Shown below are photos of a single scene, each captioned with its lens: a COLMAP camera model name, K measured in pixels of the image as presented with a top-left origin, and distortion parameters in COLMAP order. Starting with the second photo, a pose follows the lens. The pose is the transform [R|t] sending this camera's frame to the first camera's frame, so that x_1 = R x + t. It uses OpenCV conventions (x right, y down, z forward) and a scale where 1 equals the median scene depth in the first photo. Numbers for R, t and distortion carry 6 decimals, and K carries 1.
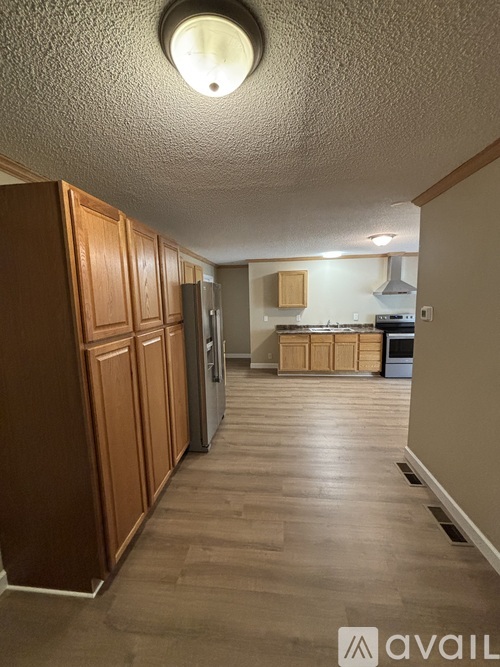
lens RADIAL K [[267.8, 0, 250.0], [0, 267.8, 333.5], [0, 0, 1]] dist [-0.003588, -0.000257]
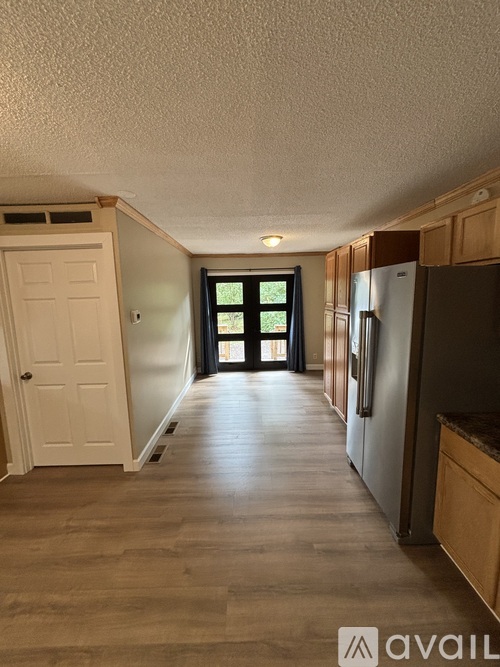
lens RADIAL K [[270.1, 0, 249.9], [0, 270.1, 330.7], [0, 0, 1]] dist [0.001510, 0.000397]
pose [[-0.992207, 0.060845, -0.108738, 0.185852], [0.029081, 0.961649, 0.272738, -0.183054], [0.121163, 0.267450, -0.955924, 1.267782]]
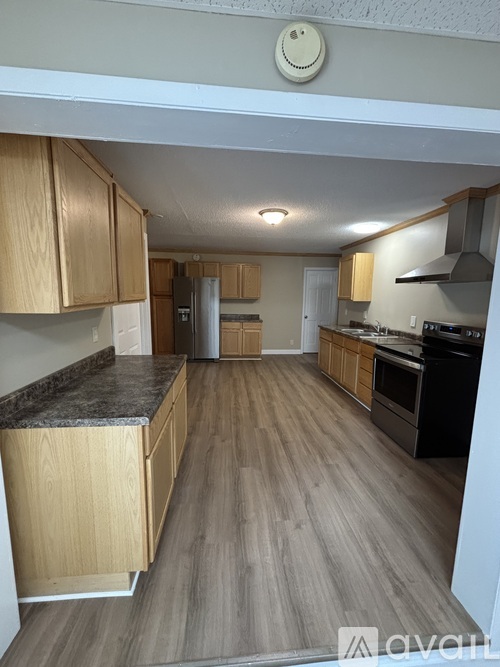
lens RADIAL K [[270.1, 0, 249.9], [0, 270.1, 330.7], [0, 0, 1]] dist [0.001510, 0.000397]
pose [[0.195220, 0.158320, -0.967897, 1.365655], [-0.155792, 0.979360, 0.128773, -0.095254], [0.968307, 0.125652, 0.215855, 0.784333]]
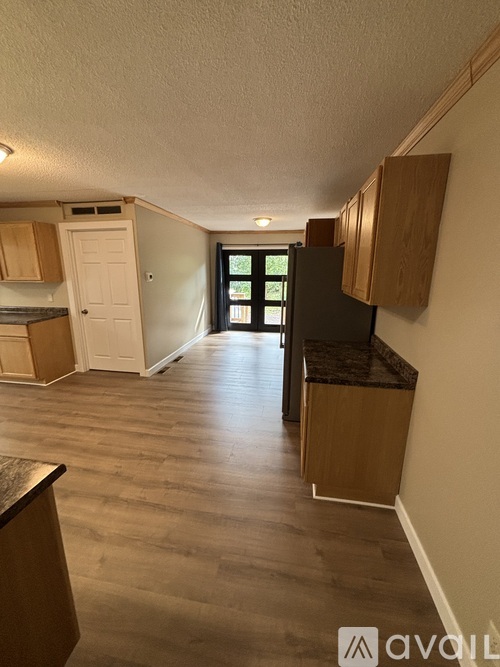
lens RADIAL K [[270.1, 0, 249.9], [0, 270.1, 330.7], [0, 0, 1]] dist [0.001510, 0.000397]
pose [[-0.997879, 0.000698, 0.065085, -0.048185], [0.023844, 0.934354, 0.355547, -0.203317], [-0.060564, 0.356344, -0.932390, 1.571027]]
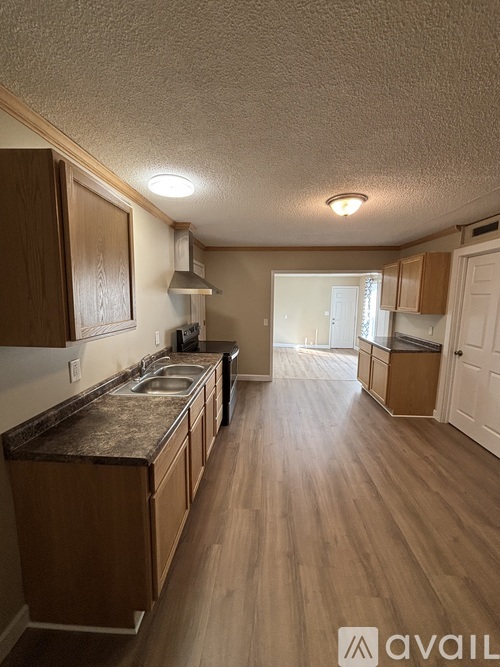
lens RADIAL K [[270.1, 0, 249.9], [0, 270.1, 330.7], [0, 0, 1]] dist [0.001510, 0.000397]
pose [[-0.043502, -0.110921, 0.992877, -0.149046], [0.128546, 0.984935, 0.115666, -0.166730], [-0.990749, 0.132663, -0.028589, 1.272508]]
